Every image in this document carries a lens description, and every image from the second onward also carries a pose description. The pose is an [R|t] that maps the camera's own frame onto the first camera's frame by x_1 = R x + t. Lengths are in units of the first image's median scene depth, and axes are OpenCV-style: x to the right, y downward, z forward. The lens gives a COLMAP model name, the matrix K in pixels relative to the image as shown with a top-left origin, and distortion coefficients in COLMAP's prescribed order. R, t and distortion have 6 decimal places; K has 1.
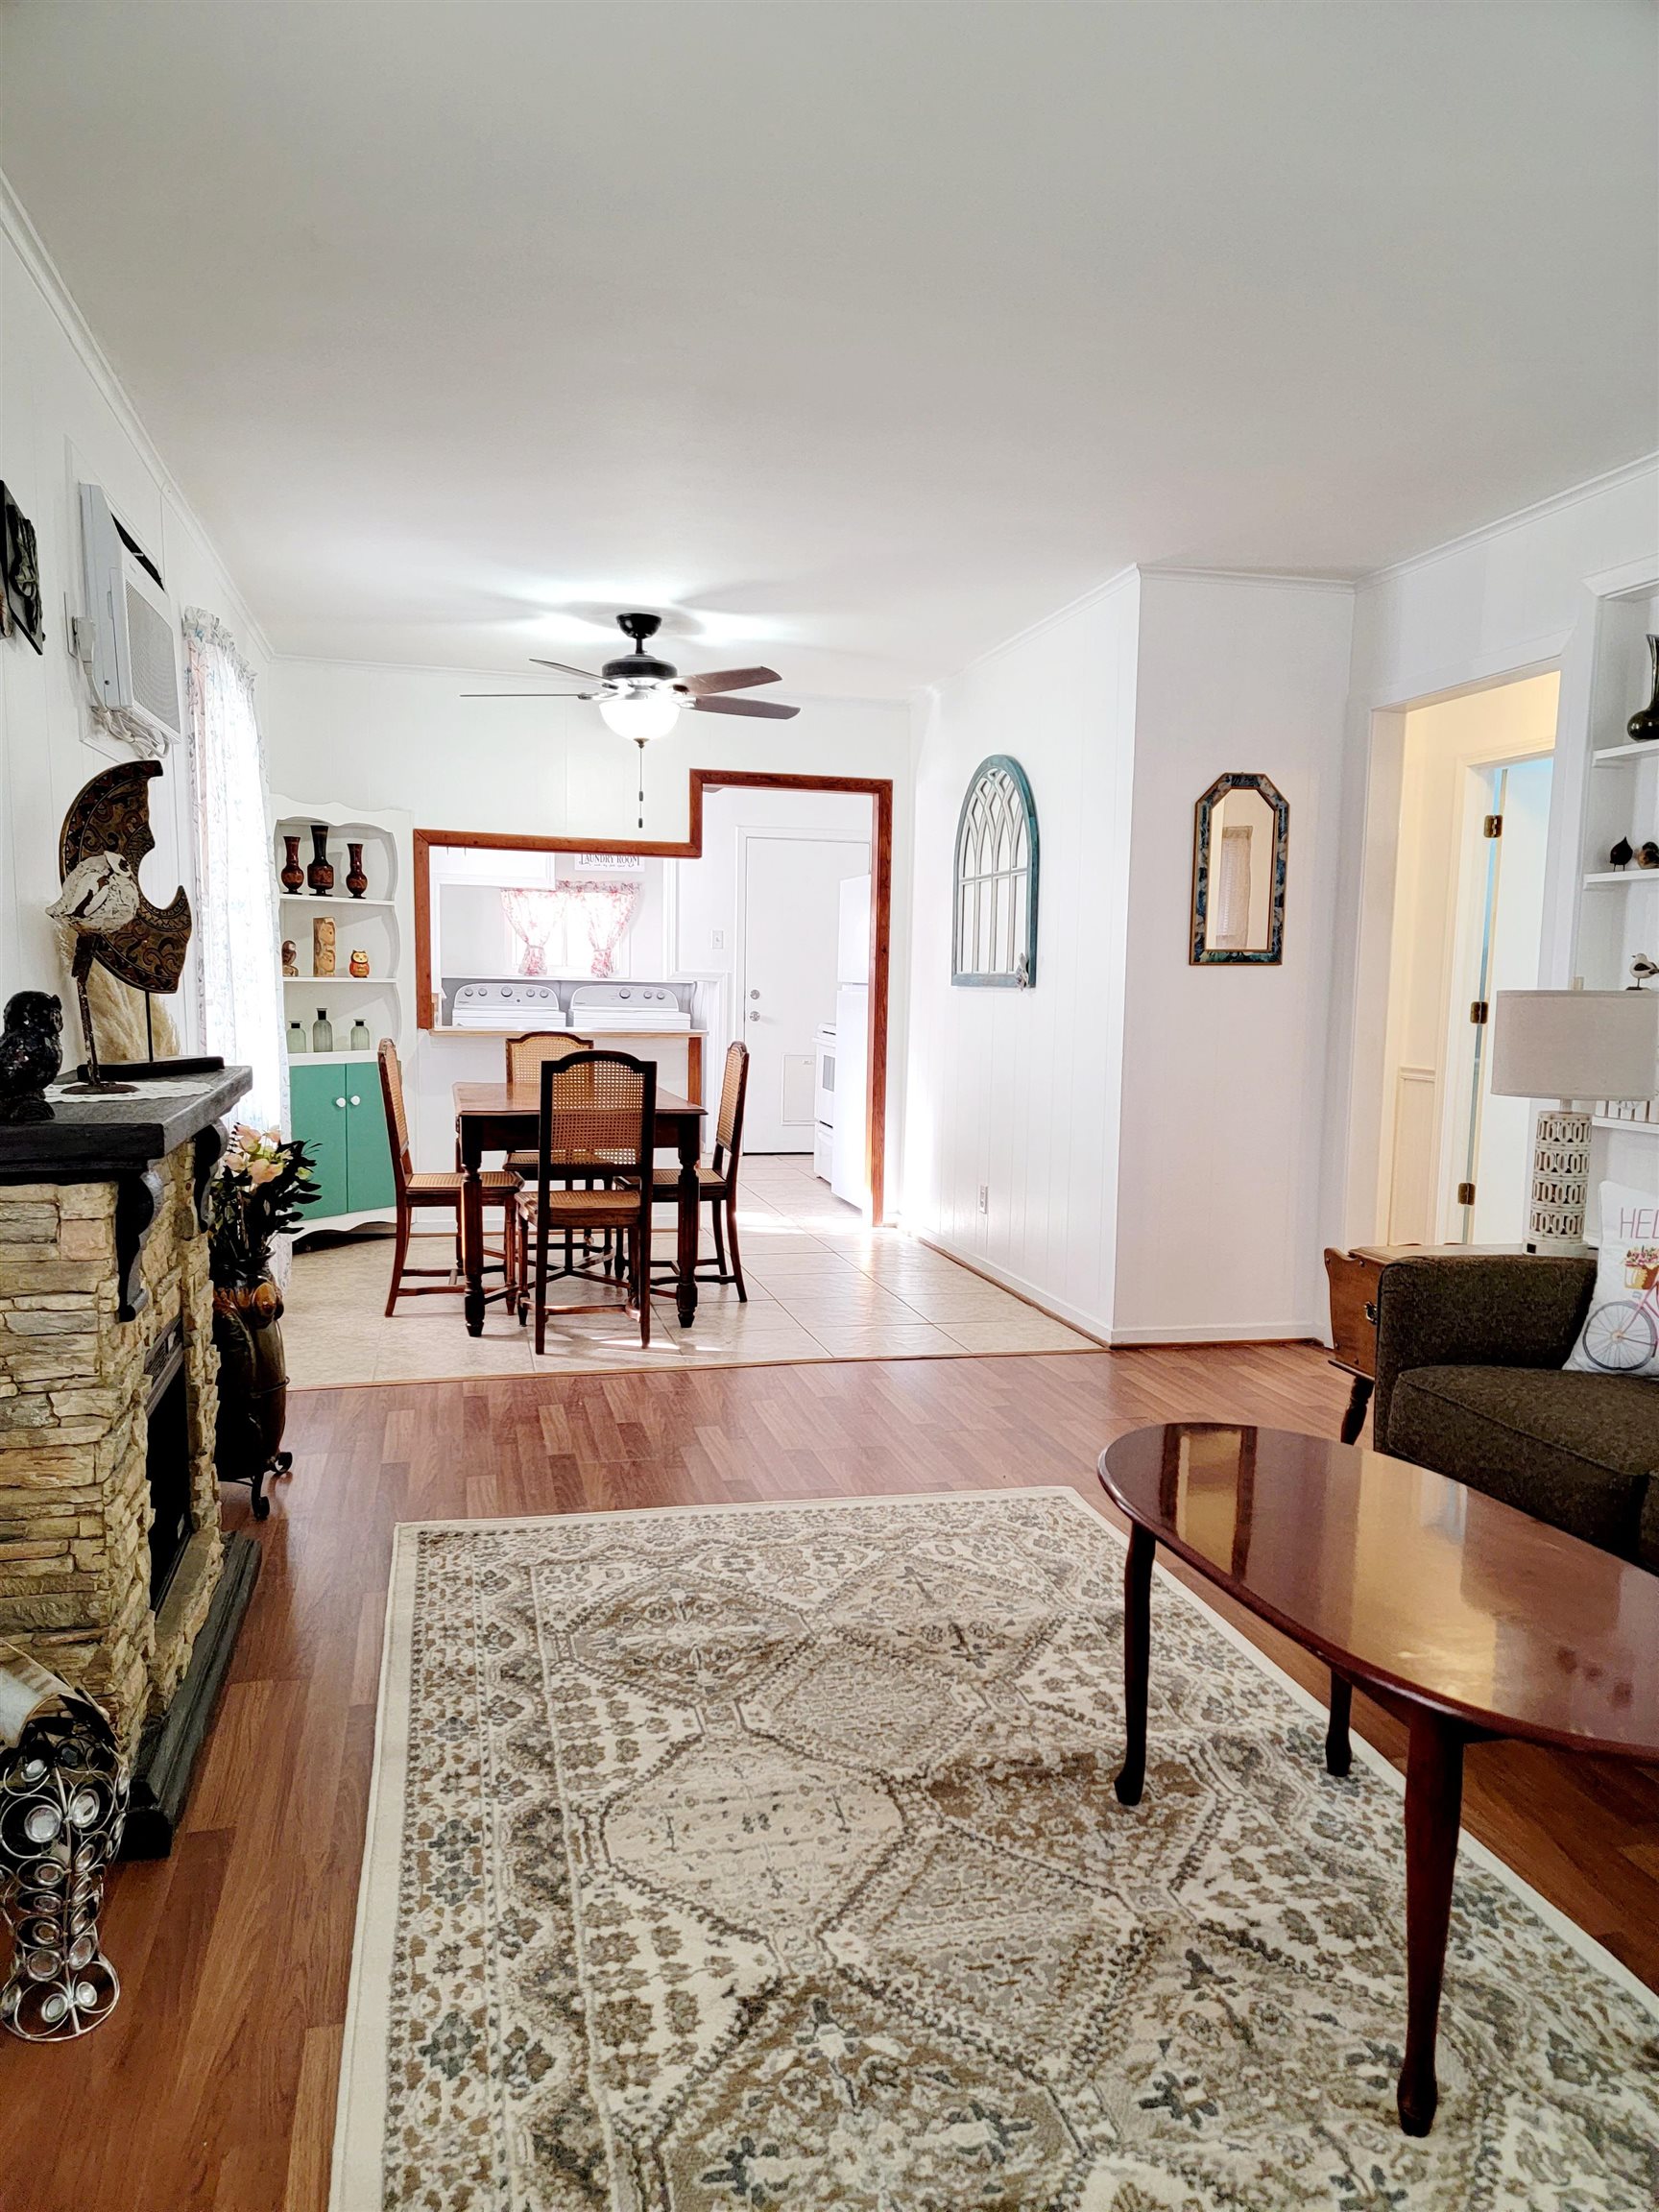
lens RADIAL K [[1545.5, 0, 819.6], [0, 1545.5, 1140.8], [0, 0, 1]] dist [0.094856, -0.000724]
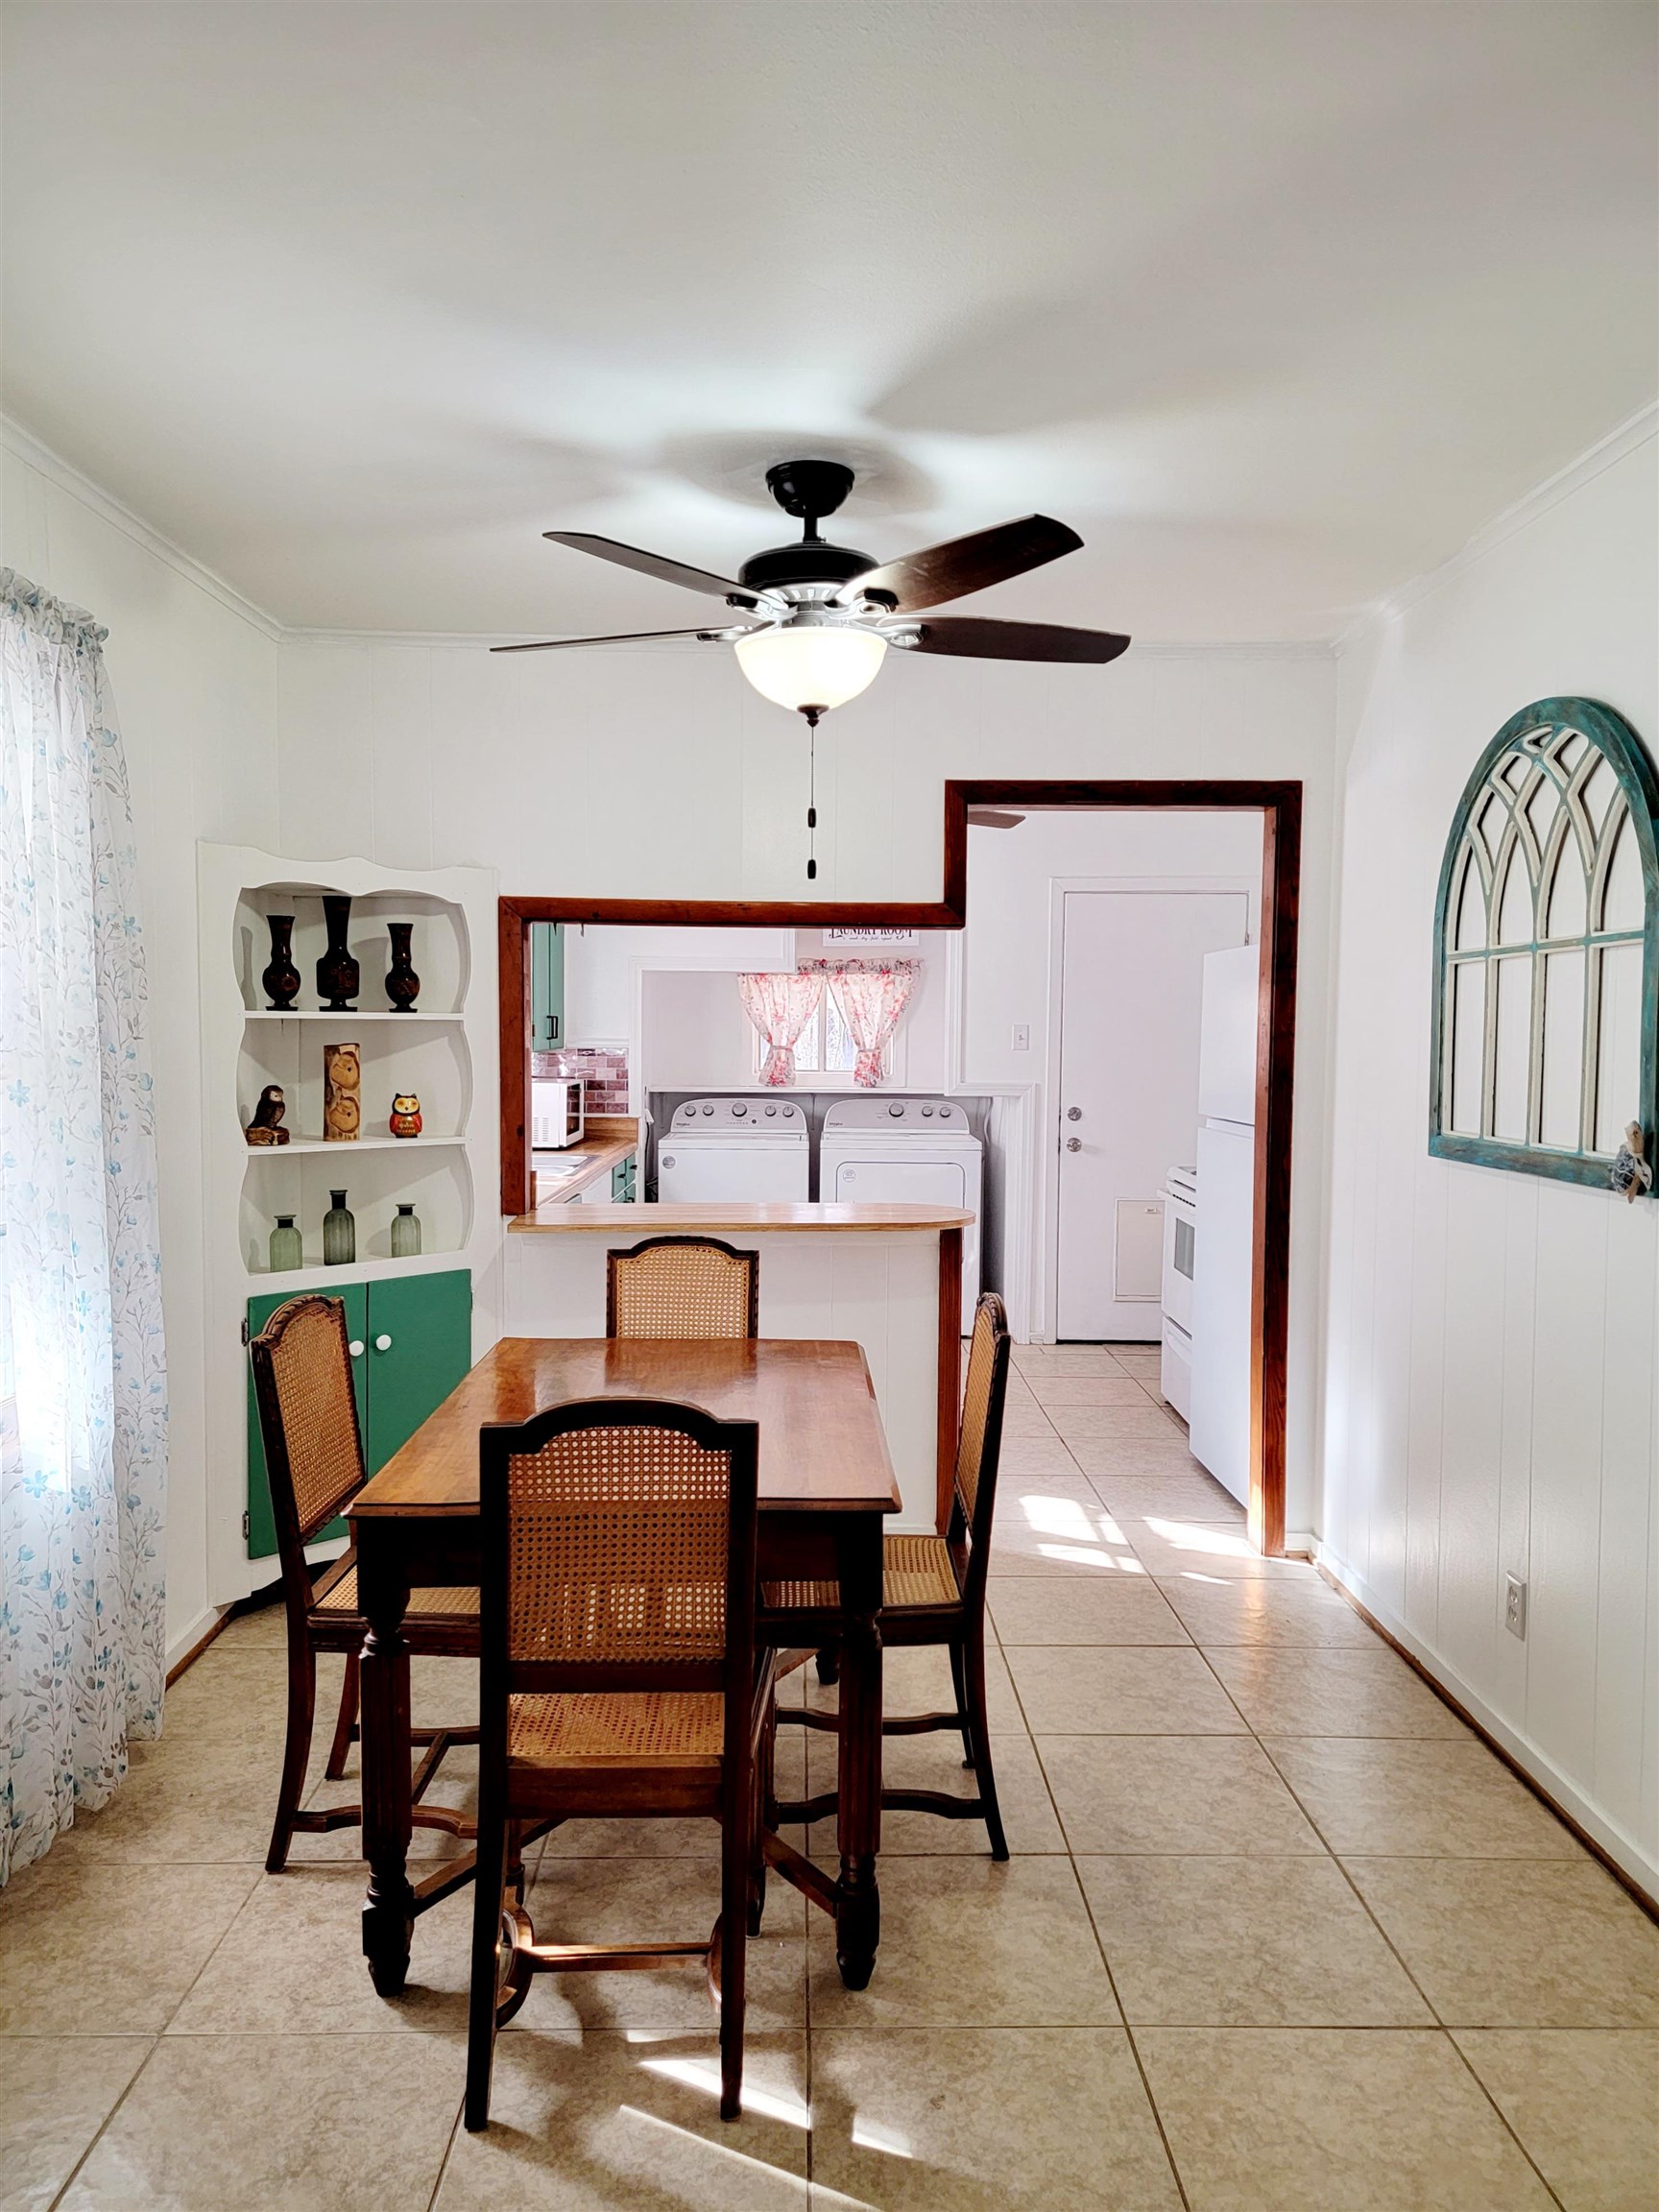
lens RADIAL K [[1545.5, 0, 819.6], [0, 1545.5, 1140.8], [0, 0, 1]] dist [0.094856, -0.000724]
pose [[0.974882, 0.002981, -0.222704, 0.003054], [-0.011519, 0.999247, -0.037051, -0.084970], [0.222426, 0.038686, 0.974182, 0.448410]]
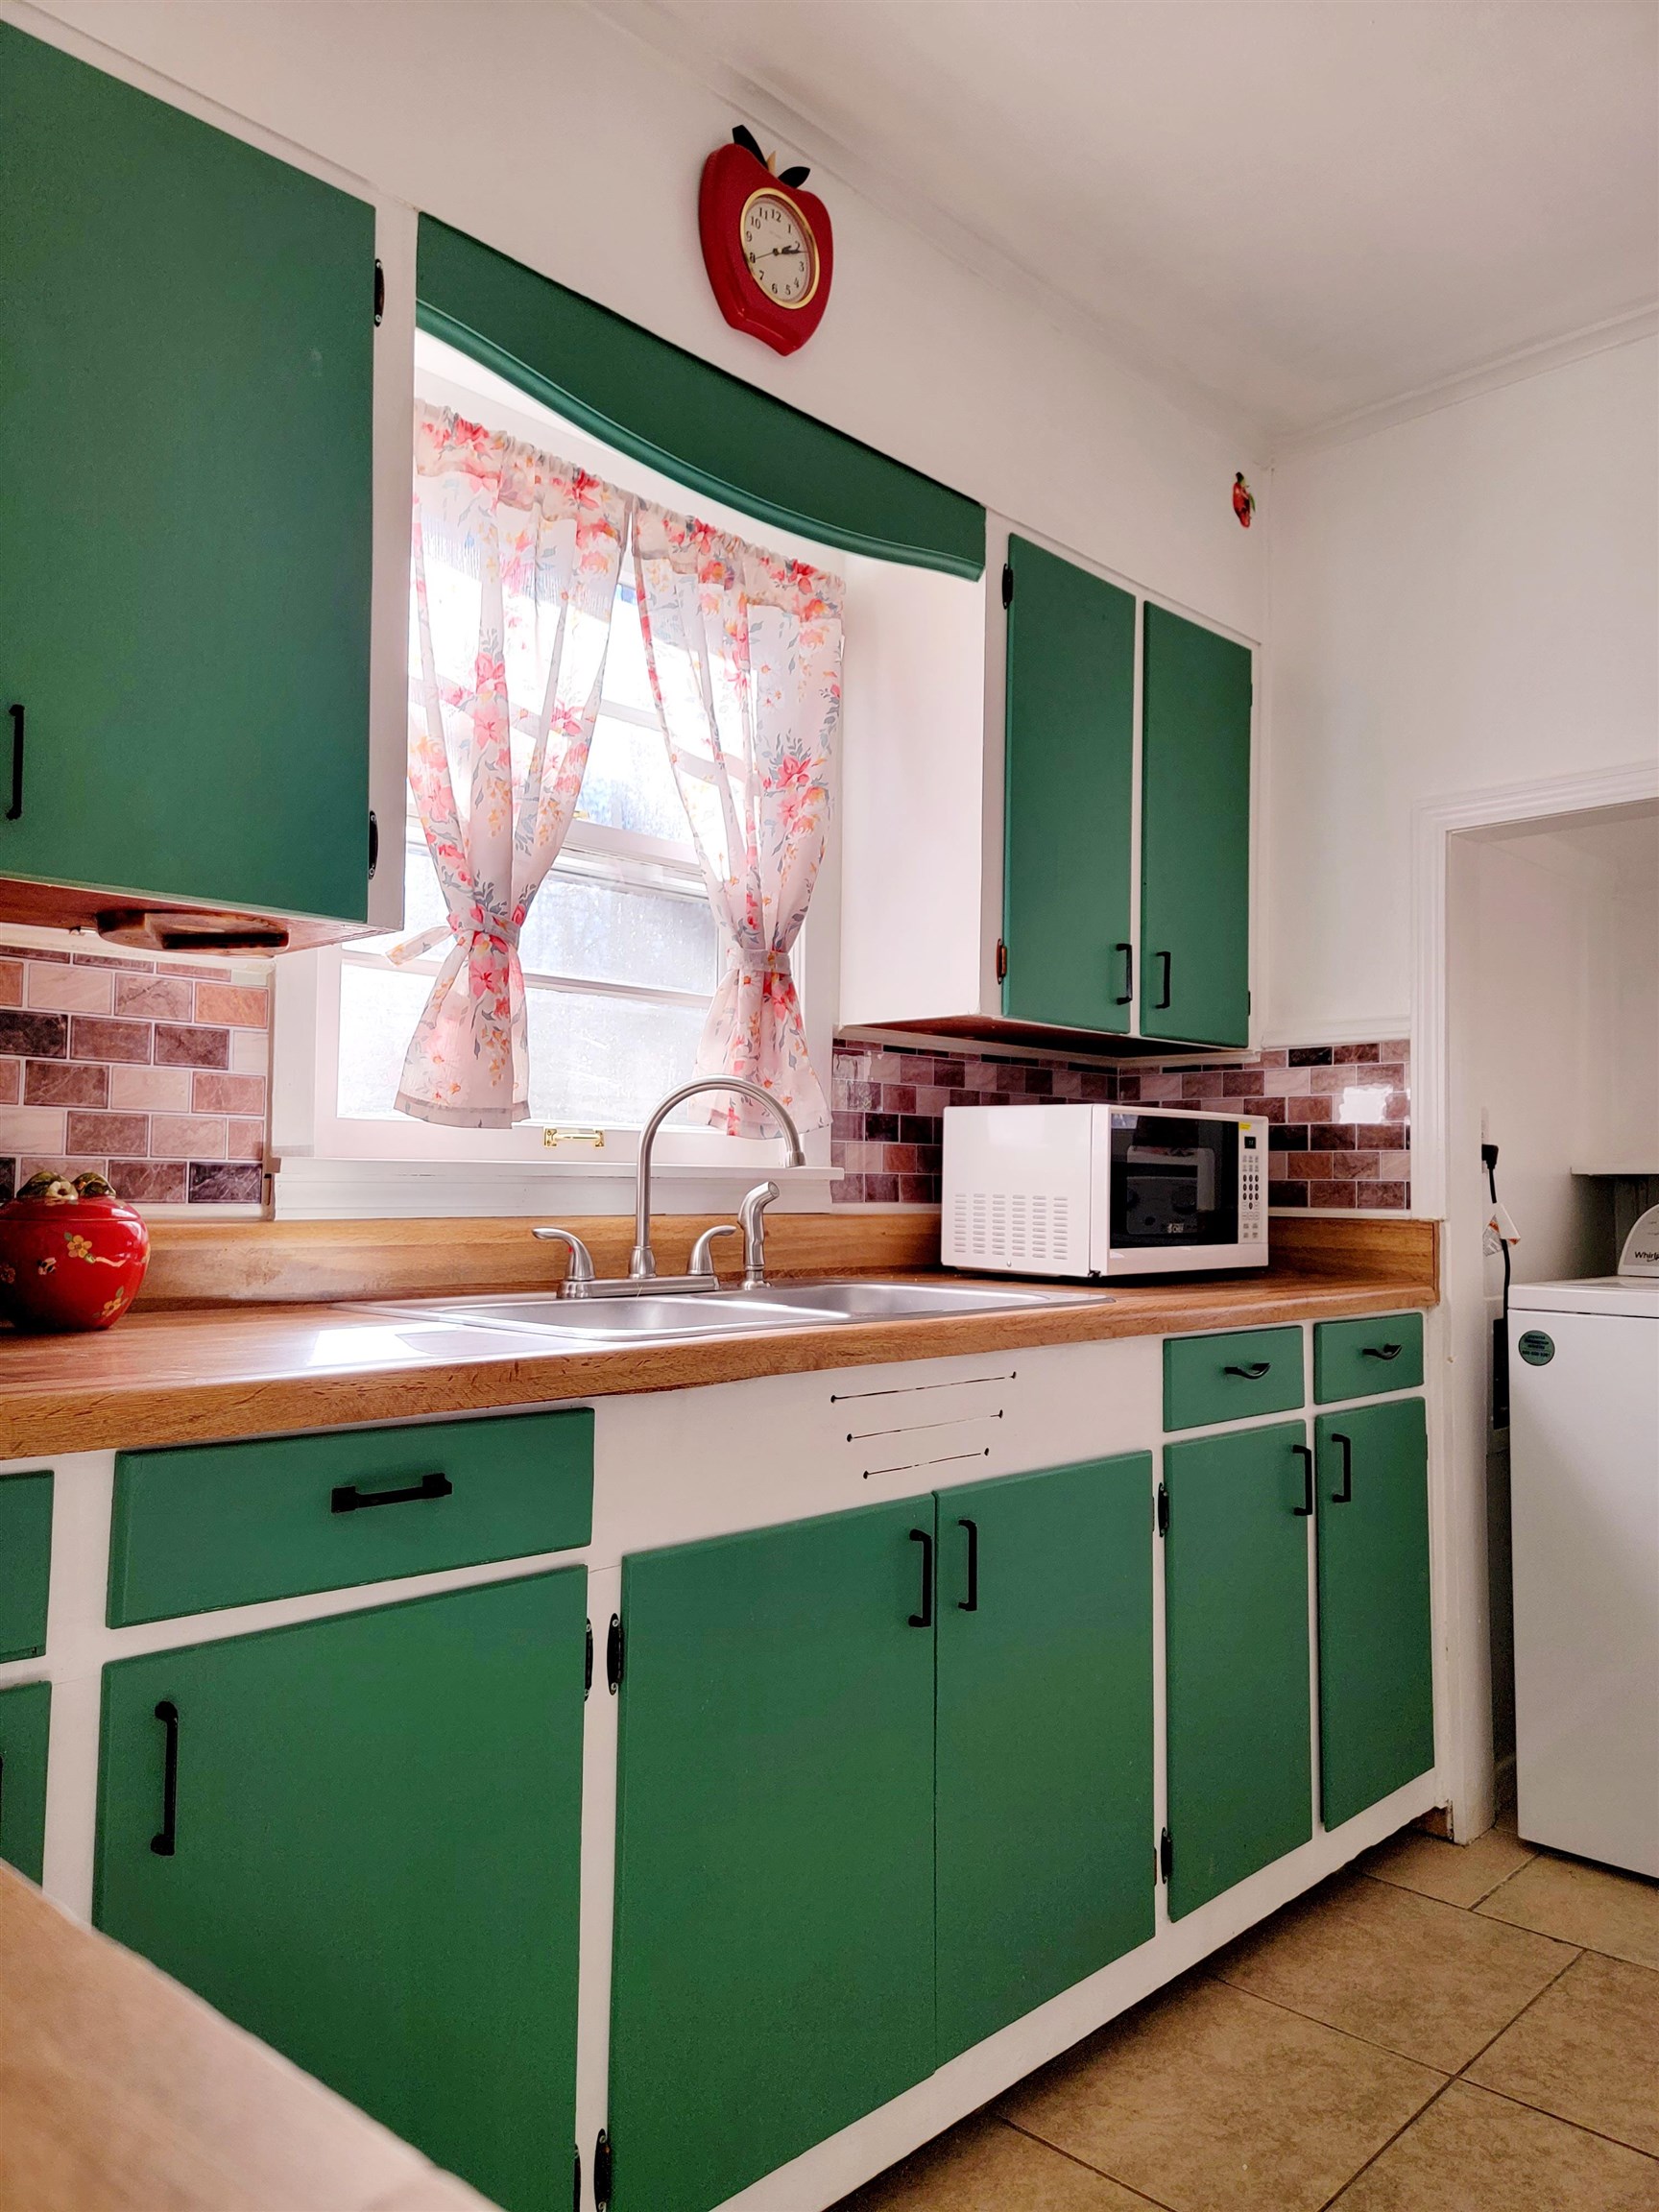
lens RADIAL K [[1573.6, 0, 856.8], [0, 1573.6, 1106.0], [0, 0, 1]] dist [0.083748, -0.099106]
pose [[0.547717, -0.059592, -0.834539, -0.095861], [-0.089344, 0.987591, -0.129158, -0.102119], [0.831880, 0.145303, 0.535596, 1.118548]]
